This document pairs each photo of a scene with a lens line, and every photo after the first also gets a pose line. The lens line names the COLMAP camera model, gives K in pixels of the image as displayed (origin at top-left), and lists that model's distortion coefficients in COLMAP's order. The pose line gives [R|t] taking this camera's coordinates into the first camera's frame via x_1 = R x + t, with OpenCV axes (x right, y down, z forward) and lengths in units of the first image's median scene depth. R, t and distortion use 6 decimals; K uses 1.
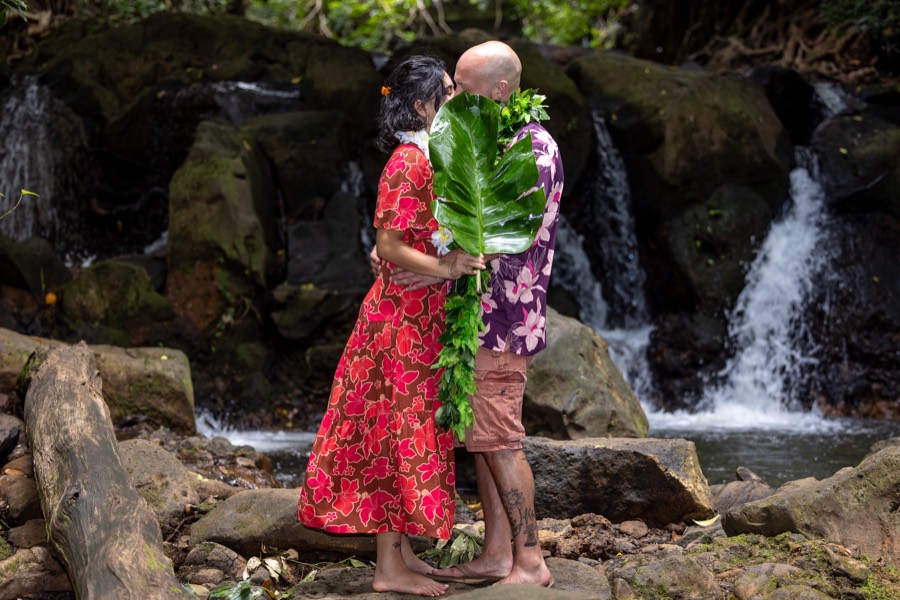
lens RADIAL K [[1800.4, 0, 450.0], [0, 1800.4, 300.0], [0, 0, 1]] dist [-0.001131, 0.051588]
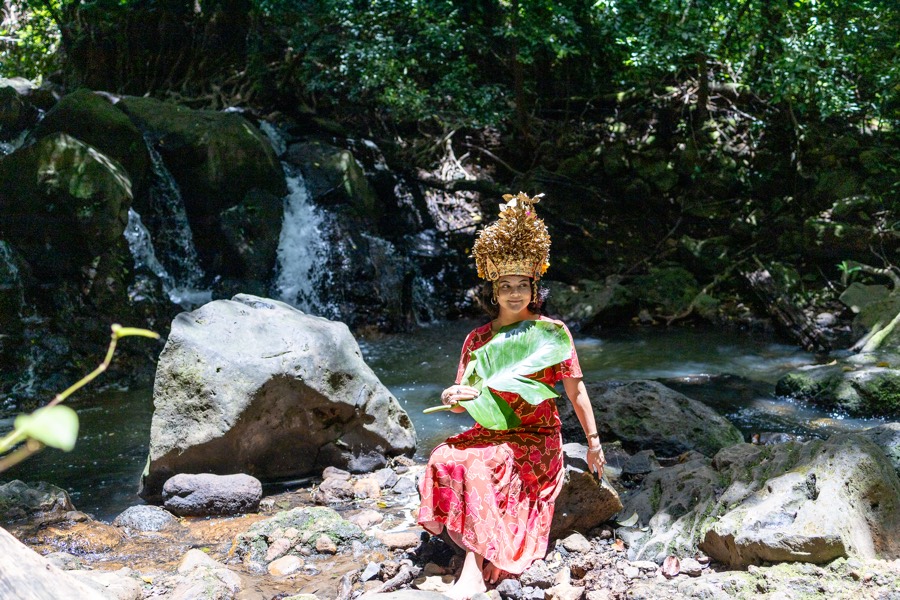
lens RADIAL K [[903.7, 0, 450.6], [0, 903.7, 285.9], [0, 0, 1]] dist [0.007317, 0.015500]
pose [[0.842496, -0.083402, 0.532207, -0.112301], [0.051589, 0.995893, 0.074399, -0.032359], [-0.536226, -0.035225, 0.843339, 0.293769]]
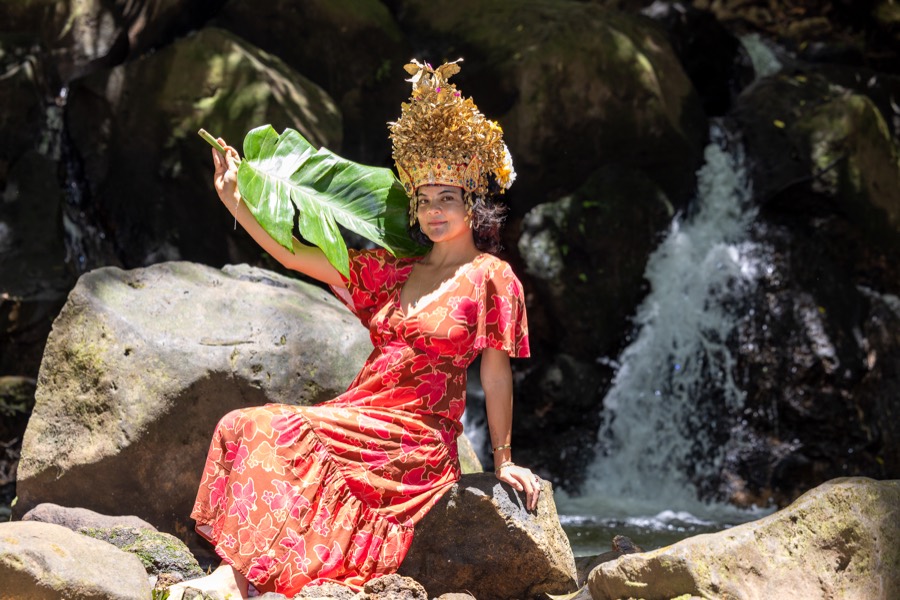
lens RADIAL K [[2683.8, 0, 450.0], [0, 2683.8, 300.0], [0, 0, 1]] dist [-0.055757, 0.568377]
pose [[0.995104, 0.030705, 0.093939, 0.001133], [-0.027463, 0.998988, -0.035607, 0.024491], [-0.094938, 0.032853, 0.994941, 0.003825]]
